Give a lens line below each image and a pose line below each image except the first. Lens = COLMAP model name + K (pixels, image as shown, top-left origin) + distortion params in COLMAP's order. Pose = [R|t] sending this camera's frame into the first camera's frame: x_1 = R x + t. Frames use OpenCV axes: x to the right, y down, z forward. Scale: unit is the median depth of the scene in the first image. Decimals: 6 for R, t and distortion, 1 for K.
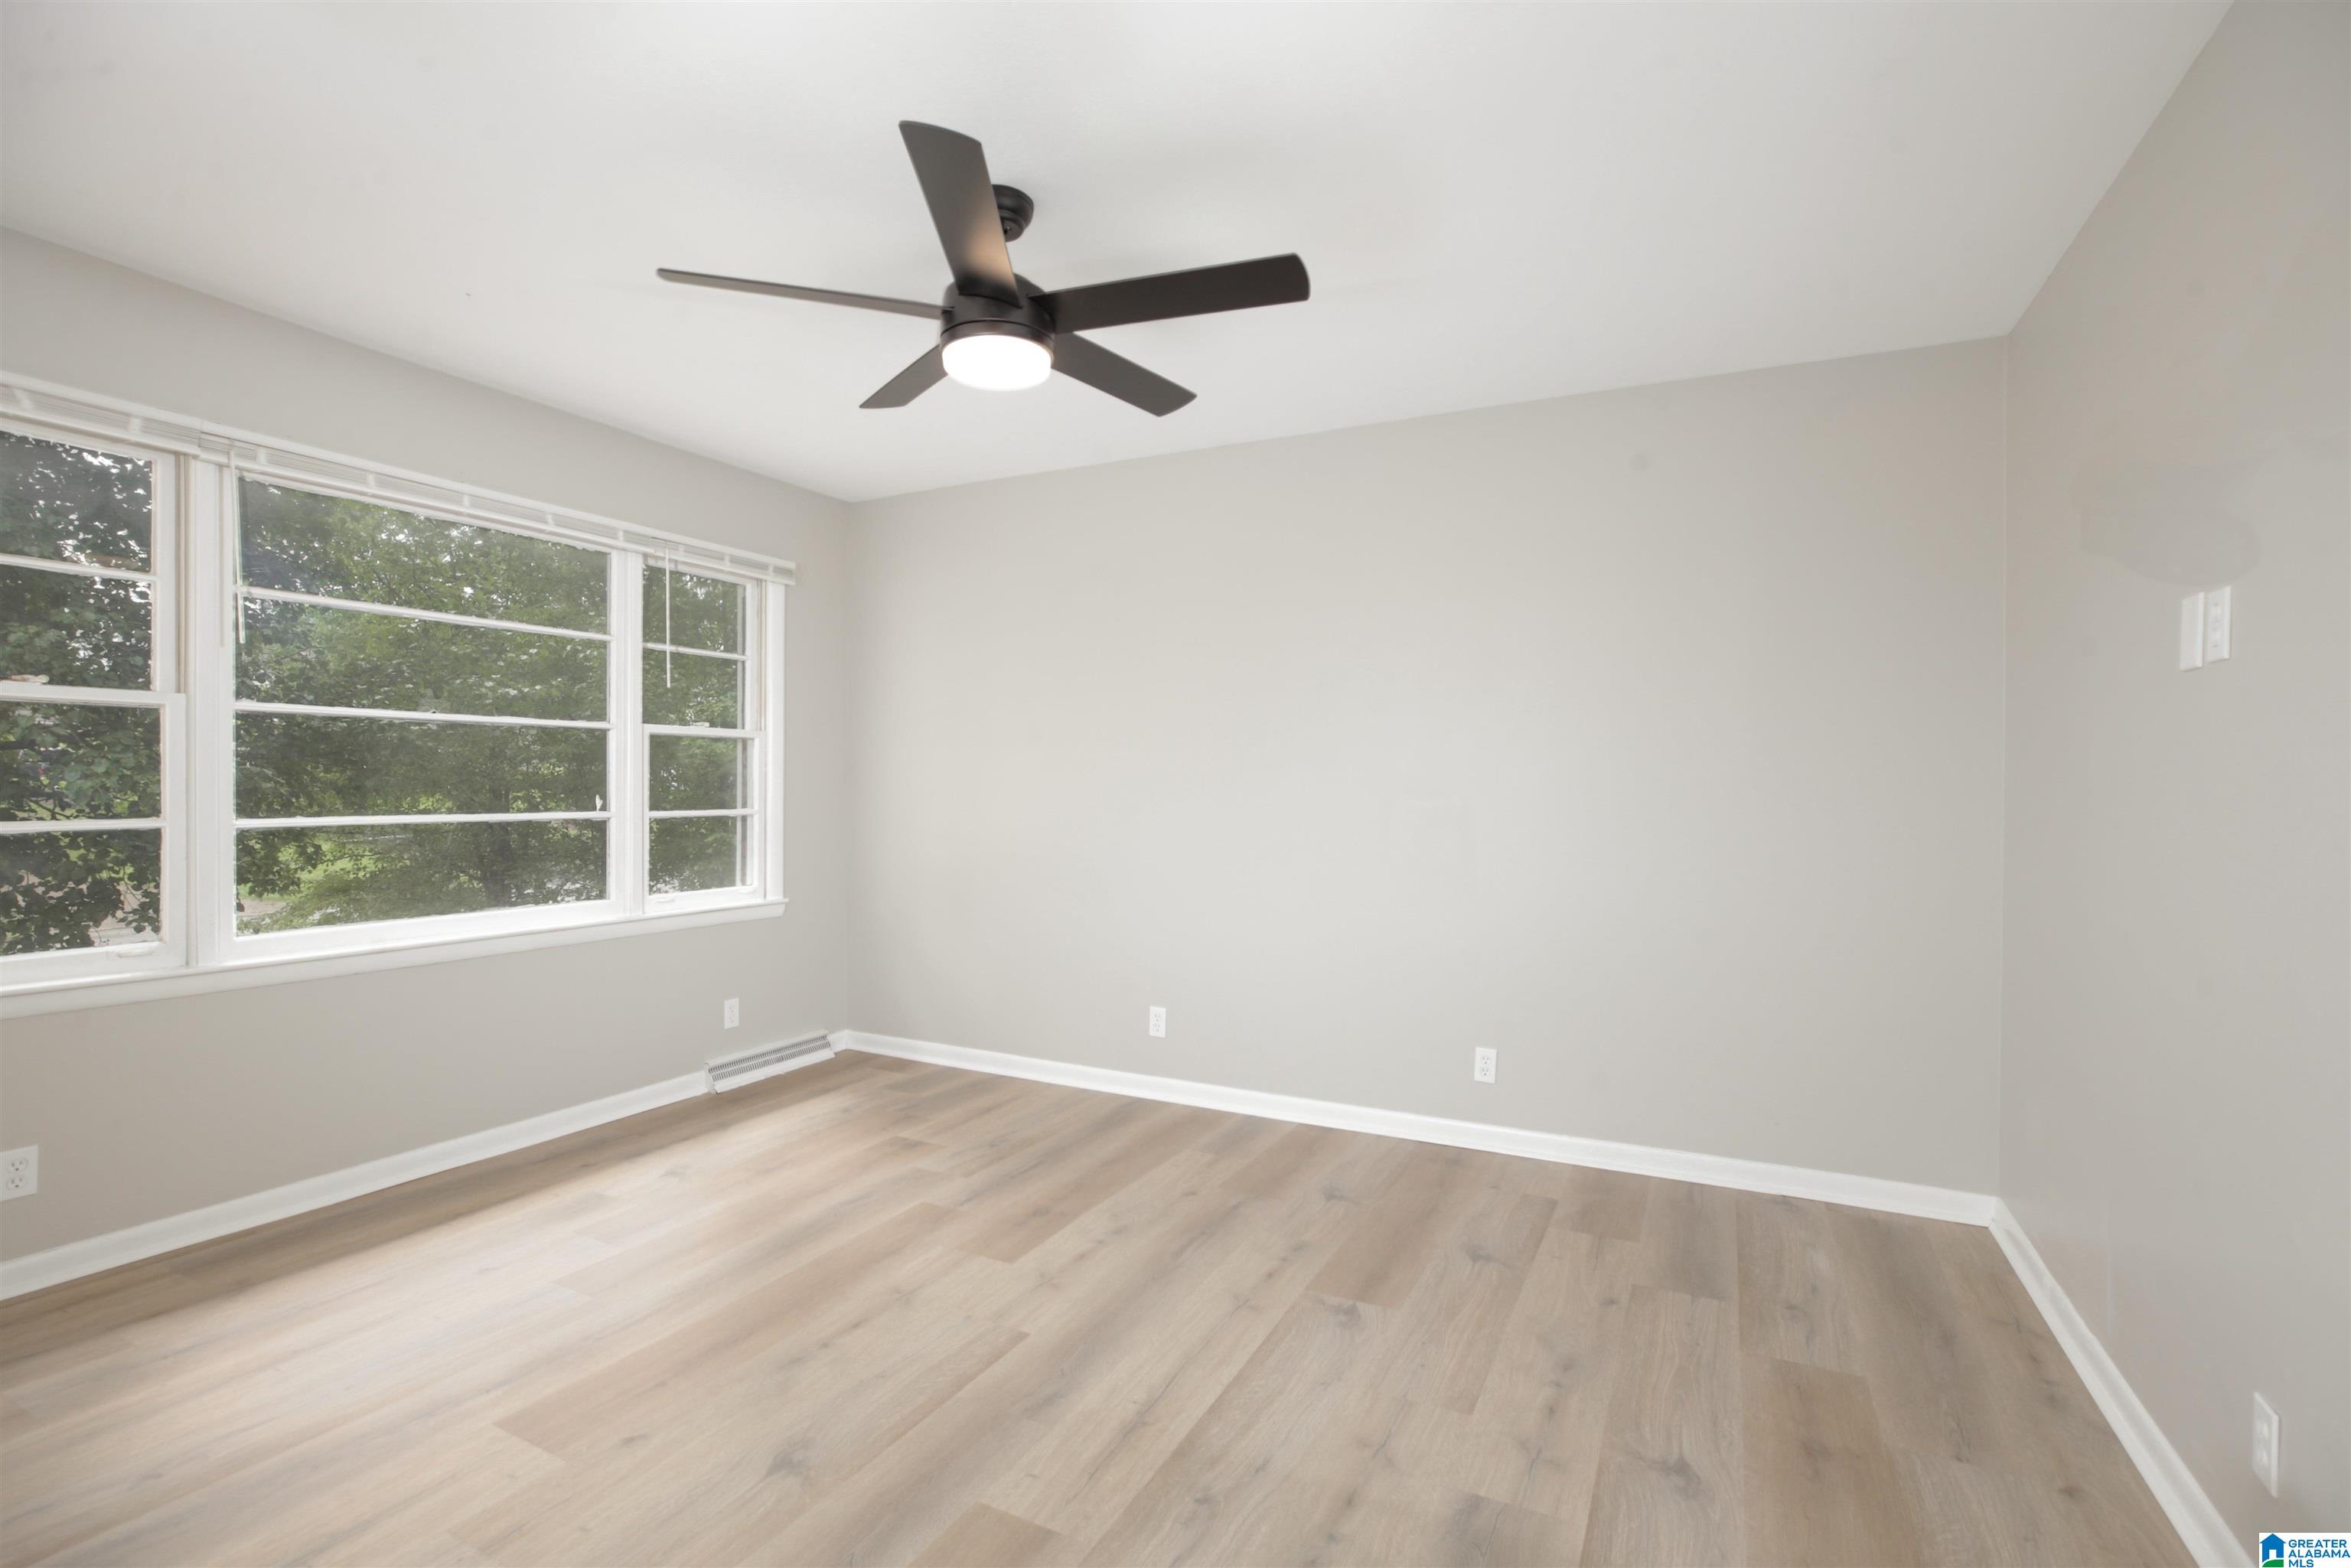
lens RADIAL K [[1090.8, 0, 1152.8], [0, 1090.8, 791.6], [0, 0, 1]] dist [-0.001117, 0.000015]
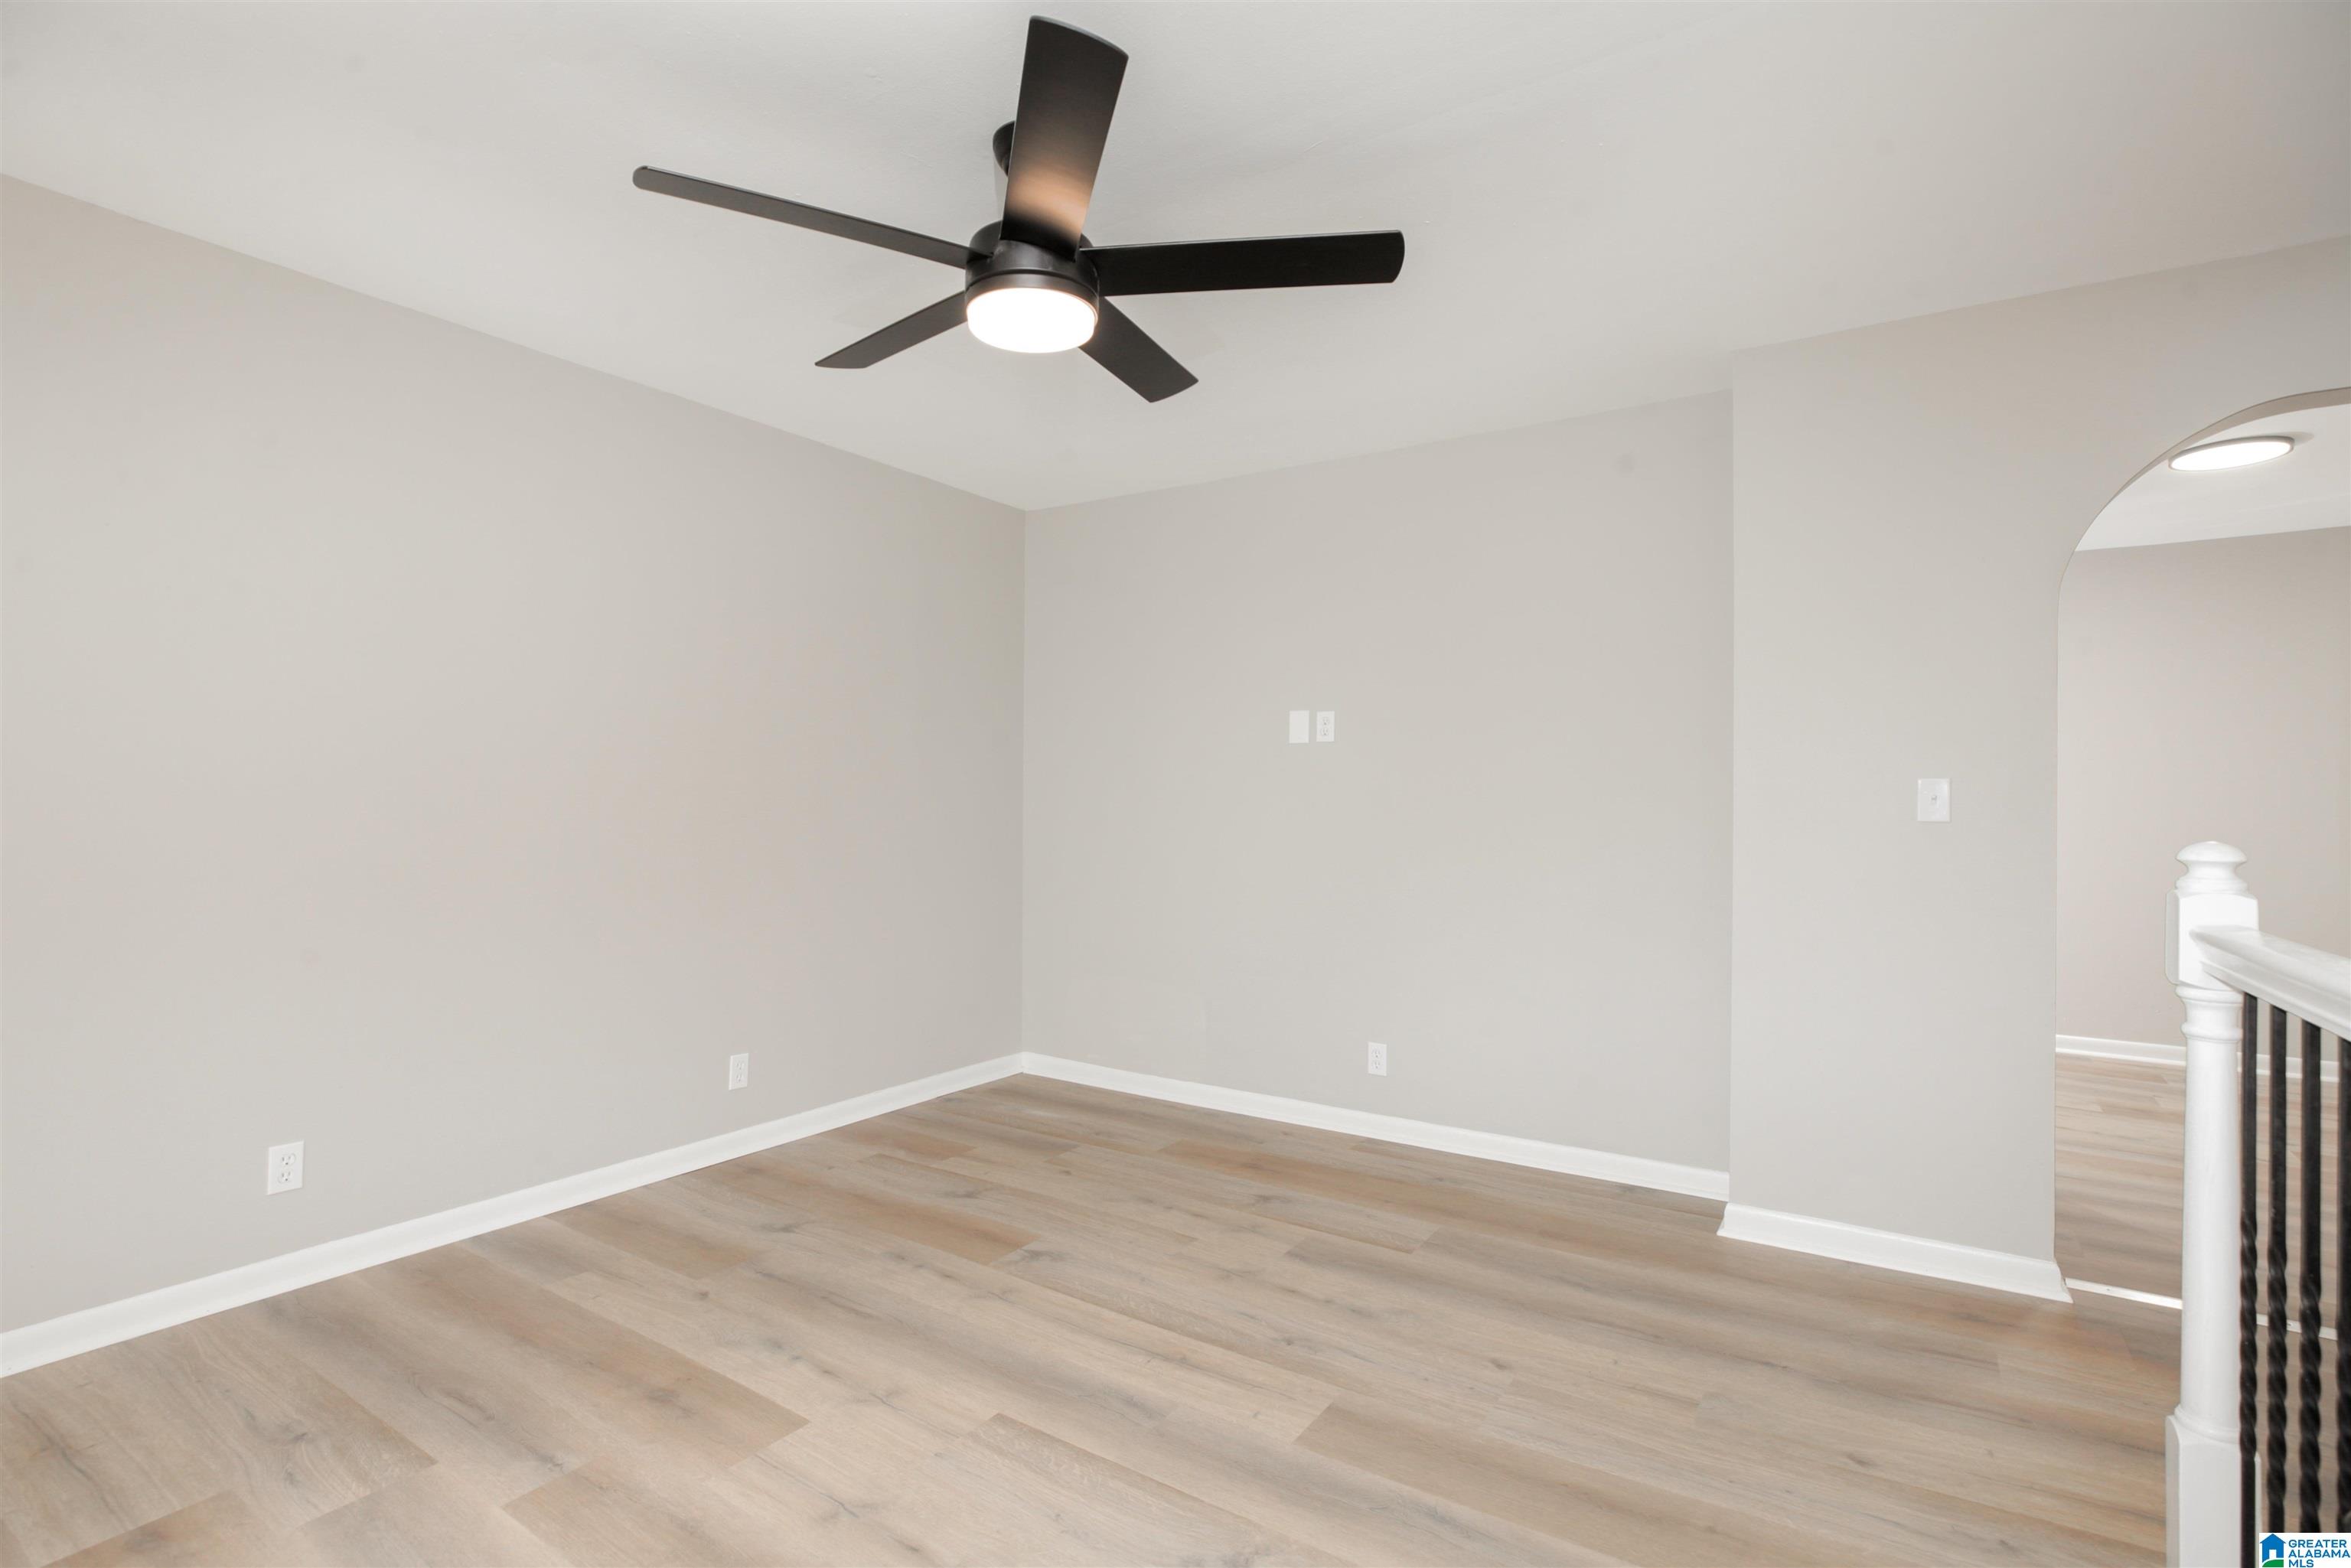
lens RADIAL K [[1090.8, 0, 1163.5], [0, 1090.8, 795.0], [0, 0, 1]] dist [-0.001117, 0.000015]
pose [[0.110038, 0.004109, 0.993919, -0.802535], [-0.007748, 0.999965, -0.003276, 0.001235], [-0.993897, -0.007341, 0.110066, 0.639388]]
